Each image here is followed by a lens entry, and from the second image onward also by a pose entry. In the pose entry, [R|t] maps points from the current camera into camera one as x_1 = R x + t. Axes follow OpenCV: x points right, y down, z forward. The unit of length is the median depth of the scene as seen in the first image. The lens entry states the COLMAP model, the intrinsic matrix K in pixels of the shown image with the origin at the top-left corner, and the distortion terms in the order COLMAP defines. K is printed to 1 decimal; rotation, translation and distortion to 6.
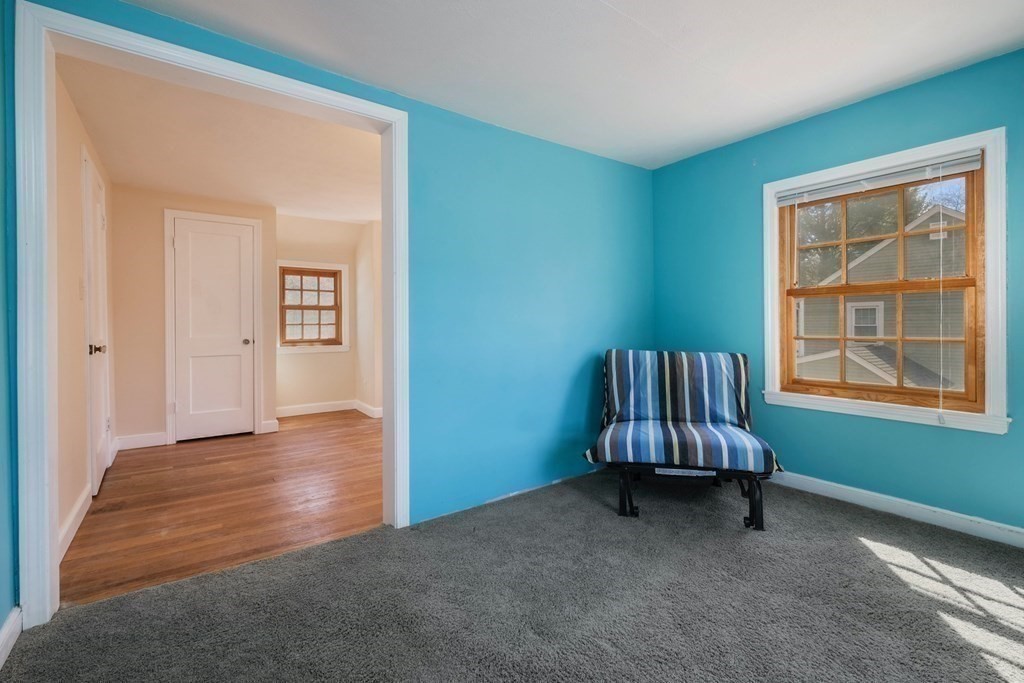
lens RADIAL K [[454.7, 0, 513.9], [0, 454.7, 321.1], [0, 0, 1]] dist [-0.000500, -0.000187]
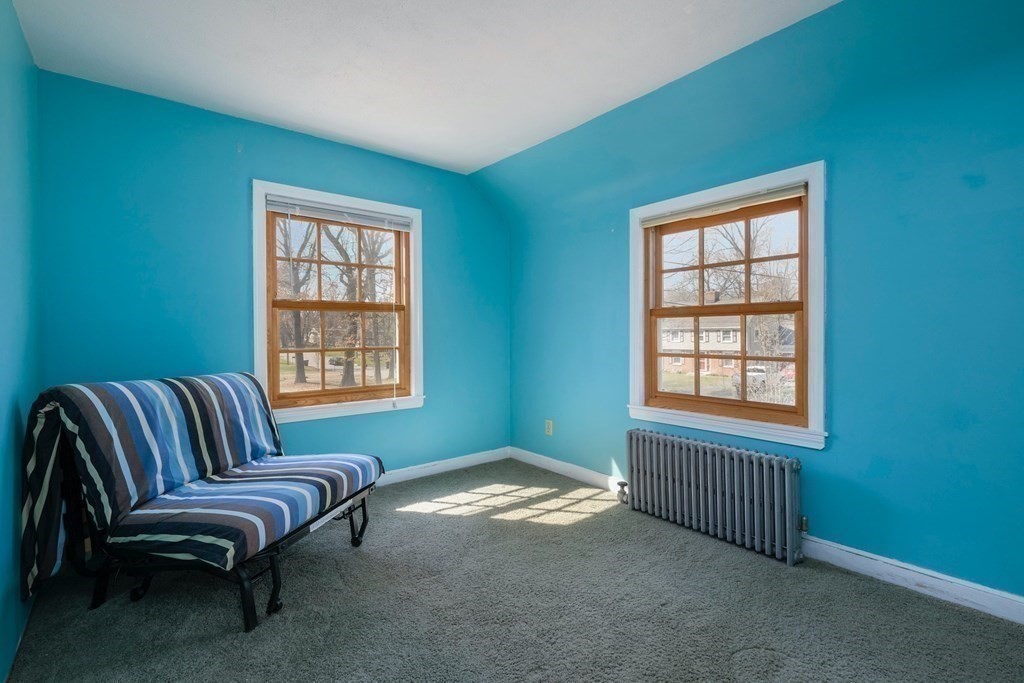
lens RADIAL K [[472.2, 0, 514.2], [0, 472.2, 325.2], [0, 0, 1]] dist [0.049113, 0.000028]
pose [[-0.050632, 0.019720, 0.998523, -0.569426], [-0.008023, 0.999765, -0.020151, -0.002260], [-0.998685, -0.009032, -0.050462, 0.757025]]
